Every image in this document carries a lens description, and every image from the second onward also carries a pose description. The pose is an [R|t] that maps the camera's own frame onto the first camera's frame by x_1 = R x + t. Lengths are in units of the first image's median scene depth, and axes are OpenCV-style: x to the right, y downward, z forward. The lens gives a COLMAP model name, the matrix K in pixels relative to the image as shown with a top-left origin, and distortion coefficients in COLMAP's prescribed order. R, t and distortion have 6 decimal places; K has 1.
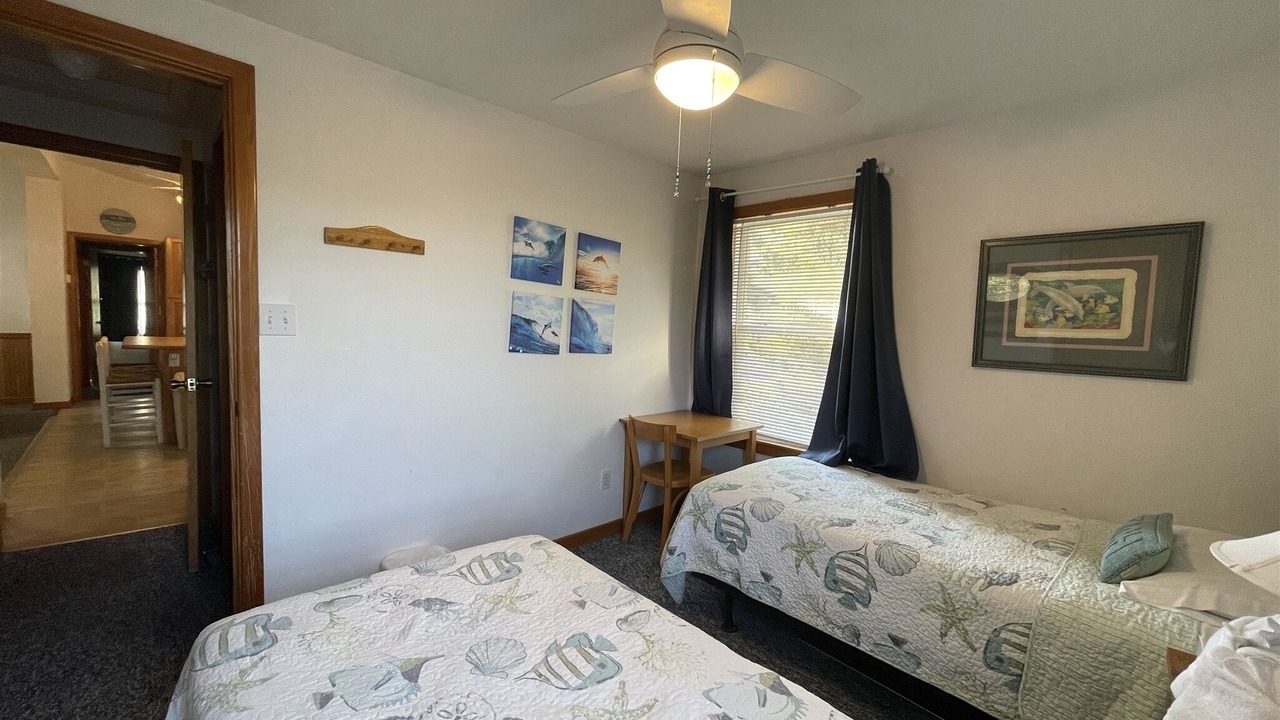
lens RADIAL K [[513.5, 0, 635.7], [0, 513.5, 356.9], [0, 0, 1]] dist [-0.002509, -0.000170]
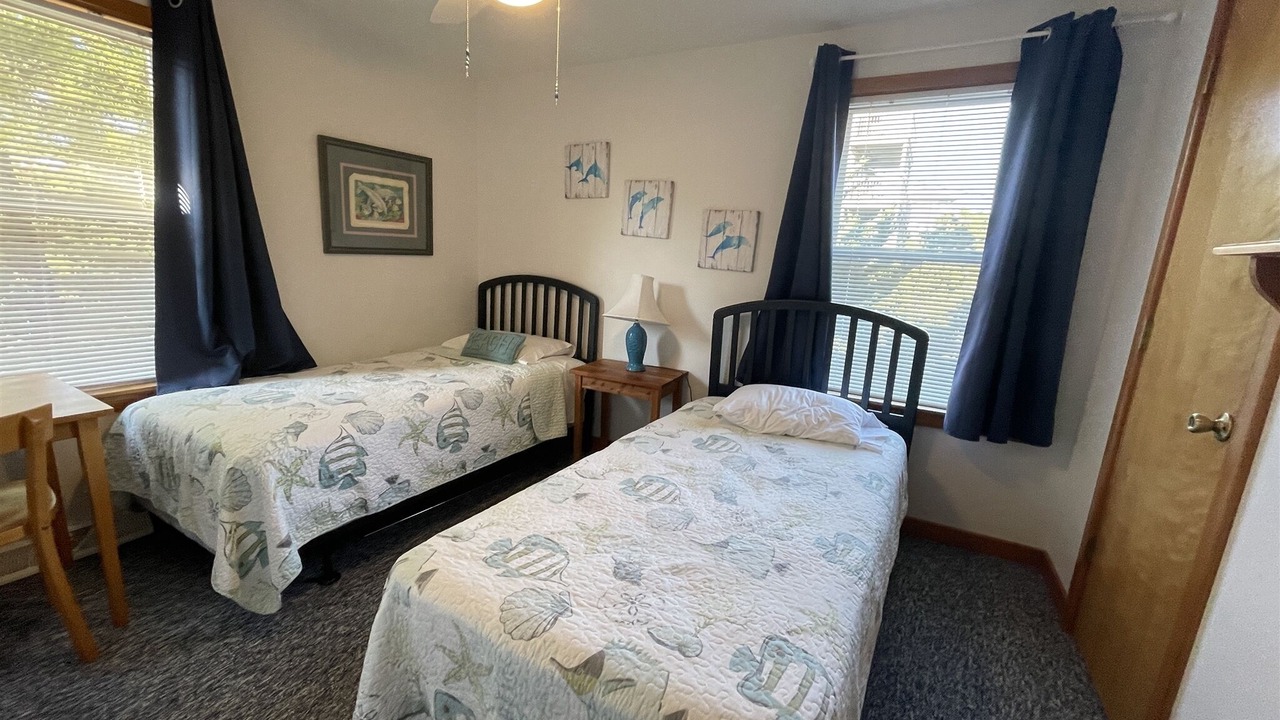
lens RADIAL K [[513.5, 0, 635.7], [0, 513.5, 356.9], [0, 0, 1]] dist [-0.002509, -0.000170]
pose [[-0.281279, -0.243314, 0.928267, -0.734390], [-0.005454, 0.967712, 0.252001, -0.056487], [-0.959611, 0.065820, -0.273524, 0.789401]]
